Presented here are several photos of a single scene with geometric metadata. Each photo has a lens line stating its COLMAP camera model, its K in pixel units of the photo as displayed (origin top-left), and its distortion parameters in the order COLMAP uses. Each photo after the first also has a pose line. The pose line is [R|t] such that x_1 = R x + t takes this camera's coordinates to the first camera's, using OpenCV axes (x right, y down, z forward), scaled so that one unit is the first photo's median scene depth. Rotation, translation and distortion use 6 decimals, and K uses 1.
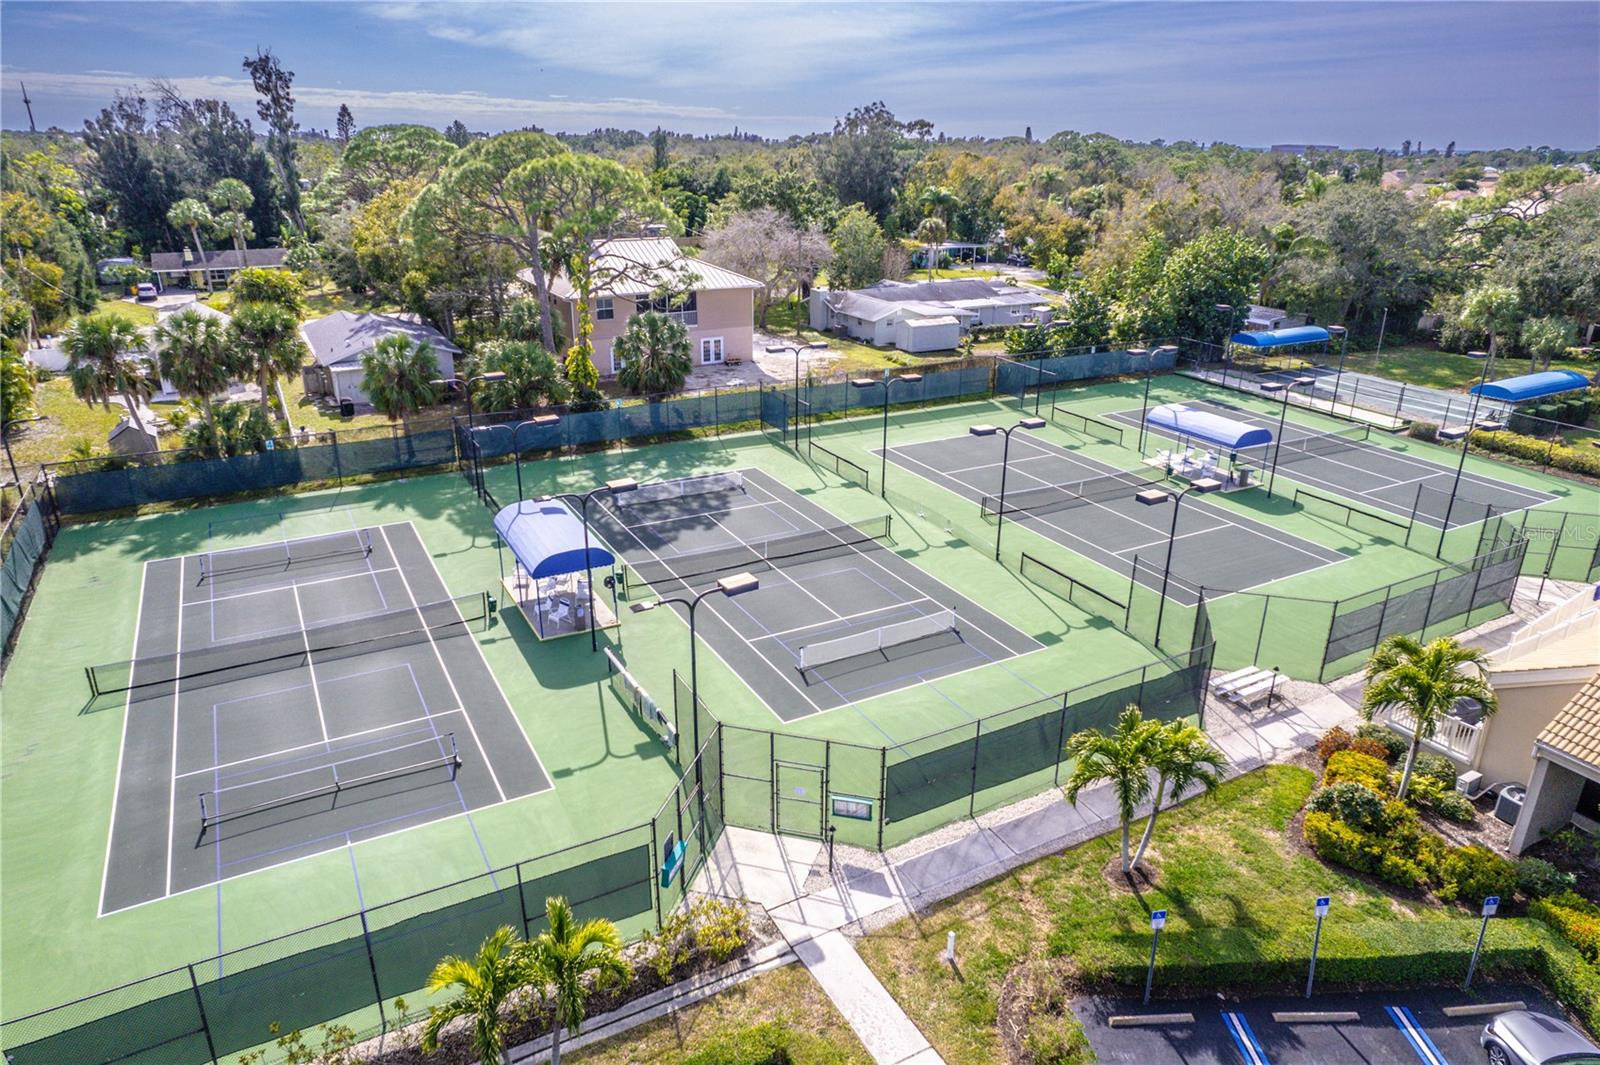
lens RADIAL K [[1016.8, 0, 804.0], [0, 1016.8, 531.8], [0, 0, 1]] dist [-0.075278, 0.069698]
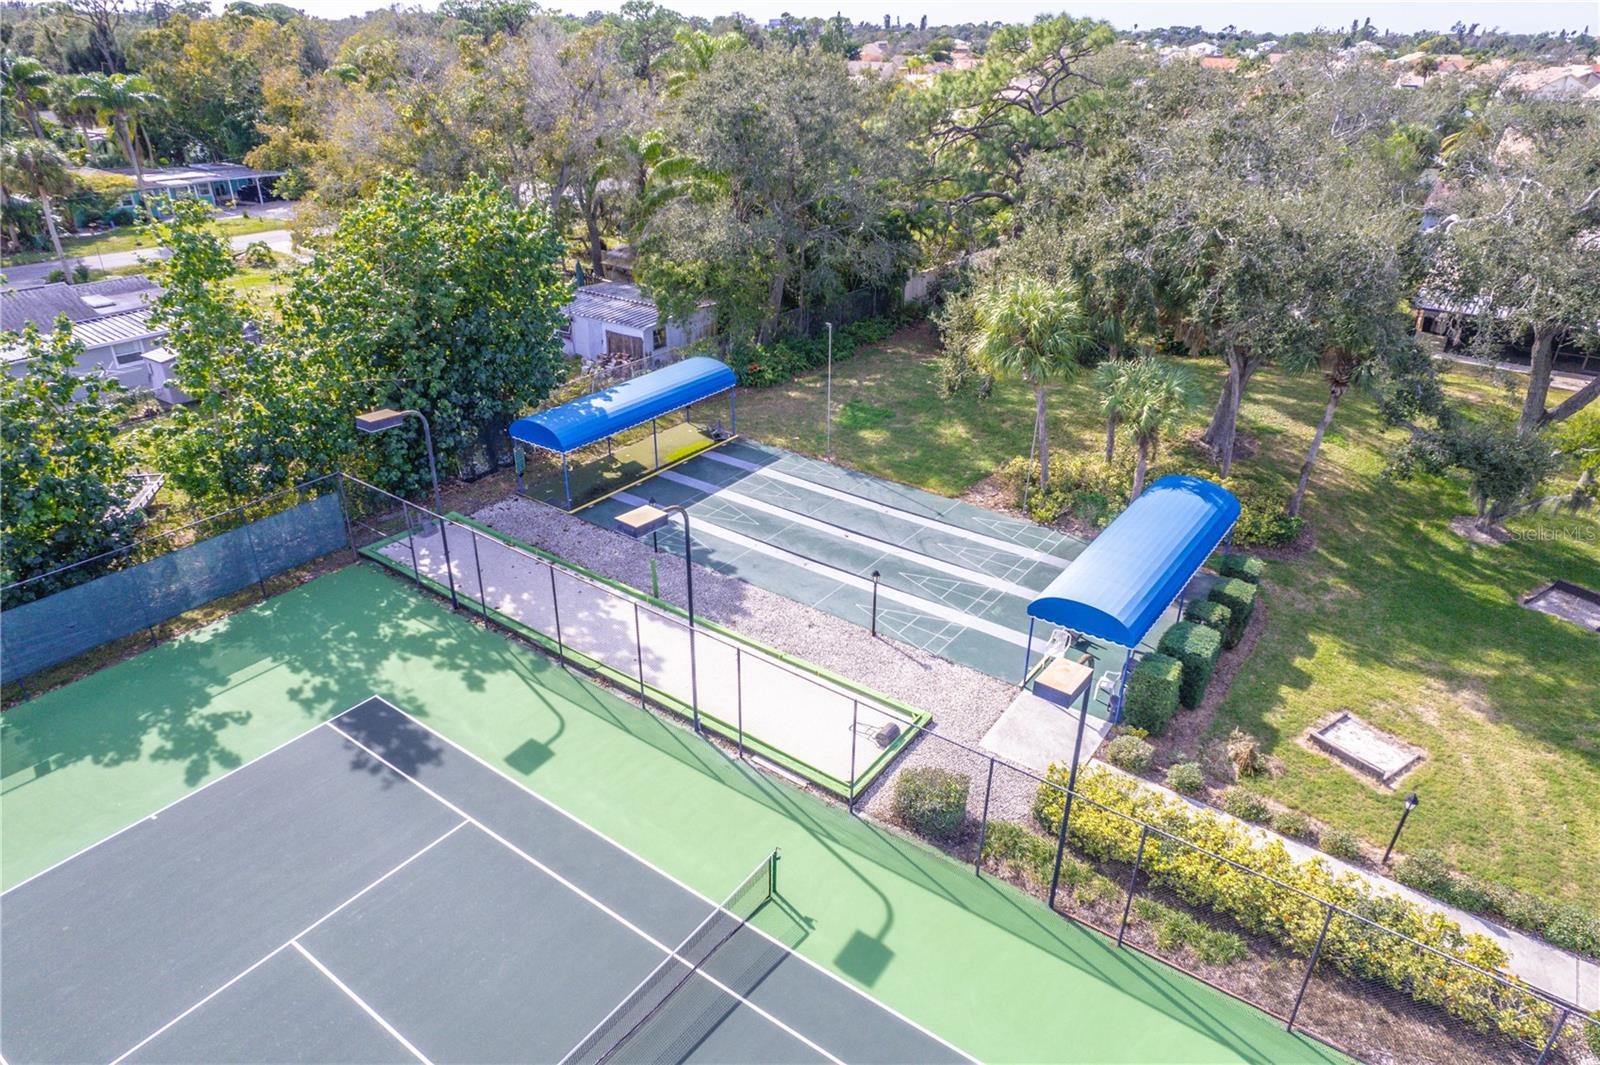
lens RADIAL K [[1016.8, 0, 804.0], [0, 1016.8, 531.8], [0, 0, 1]] dist [-0.075278, 0.069698]
pose [[0.905791, -0.188357, 0.379559, 0.496819], [0.148433, 0.980056, 0.132128, -0.253483], [-0.396877, -0.063342, 0.915684, 0.750924]]
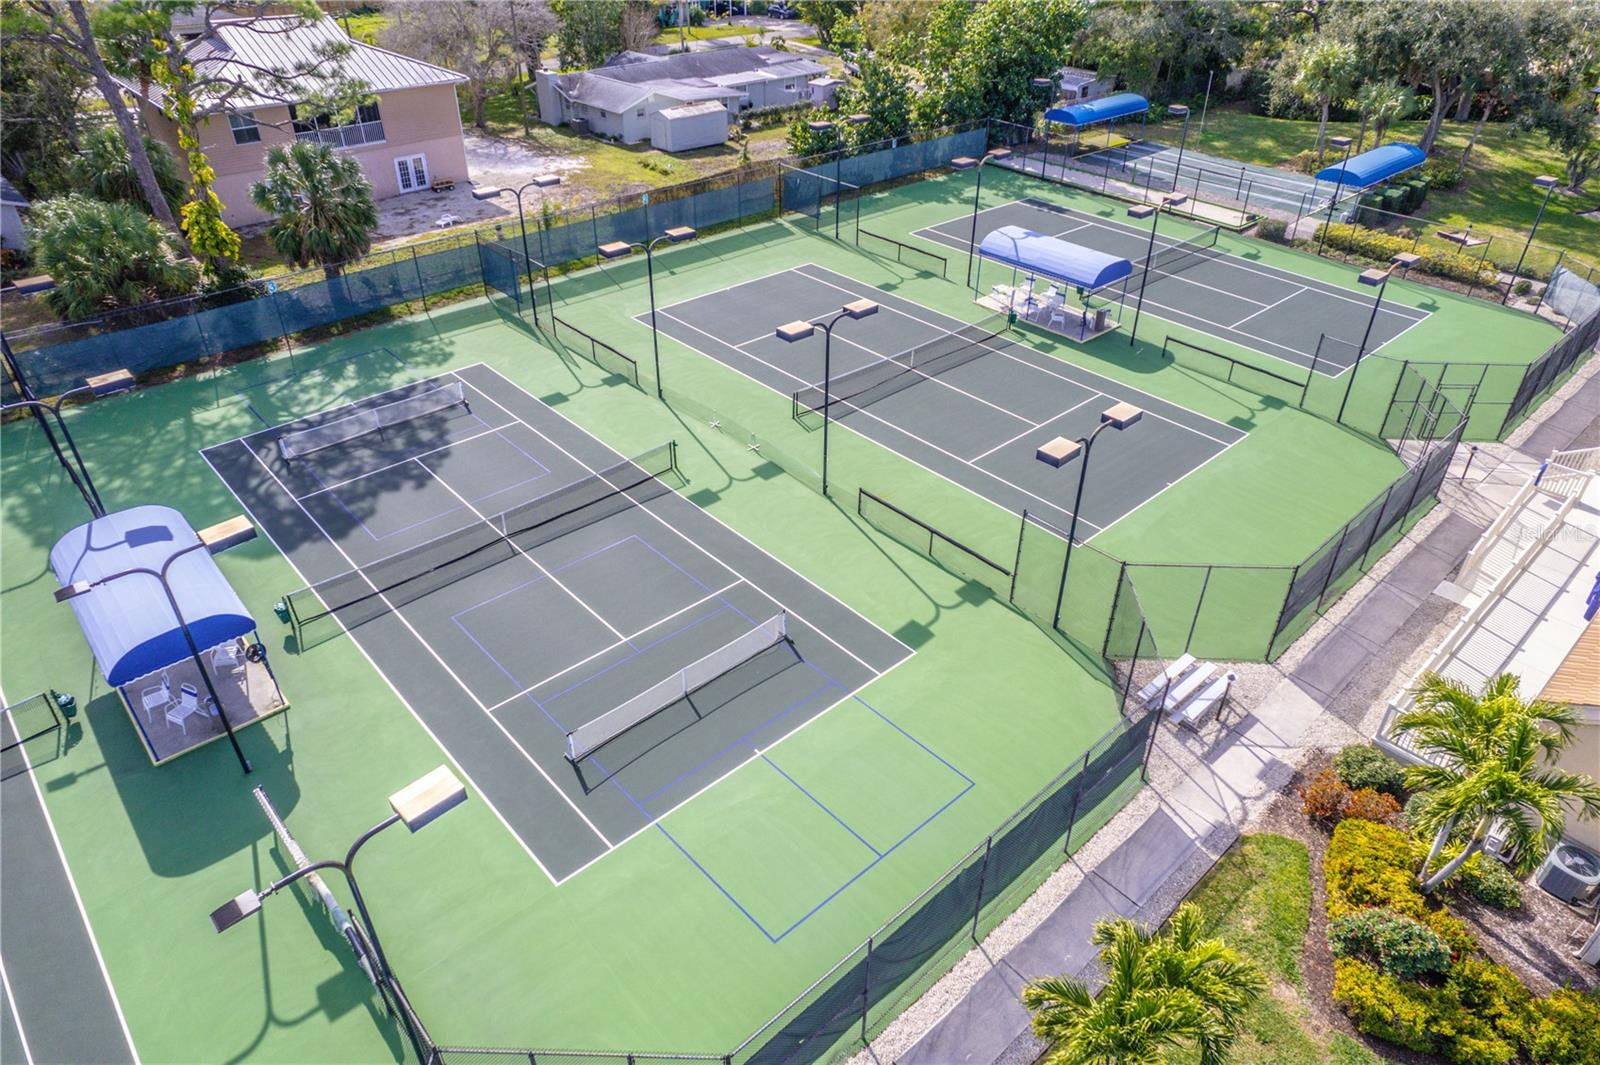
lens RADIAL K [[1016.8, 0, 804.0], [0, 1016.8, 531.8], [0, 0, 1]] dist [-0.075278, 0.069698]
pose [[0.972653, -0.131113, 0.191718, 0.021183], [0.084587, 0.968708, 0.233345, -0.088219], [-0.216313, -0.210747, 0.953307, 0.209053]]
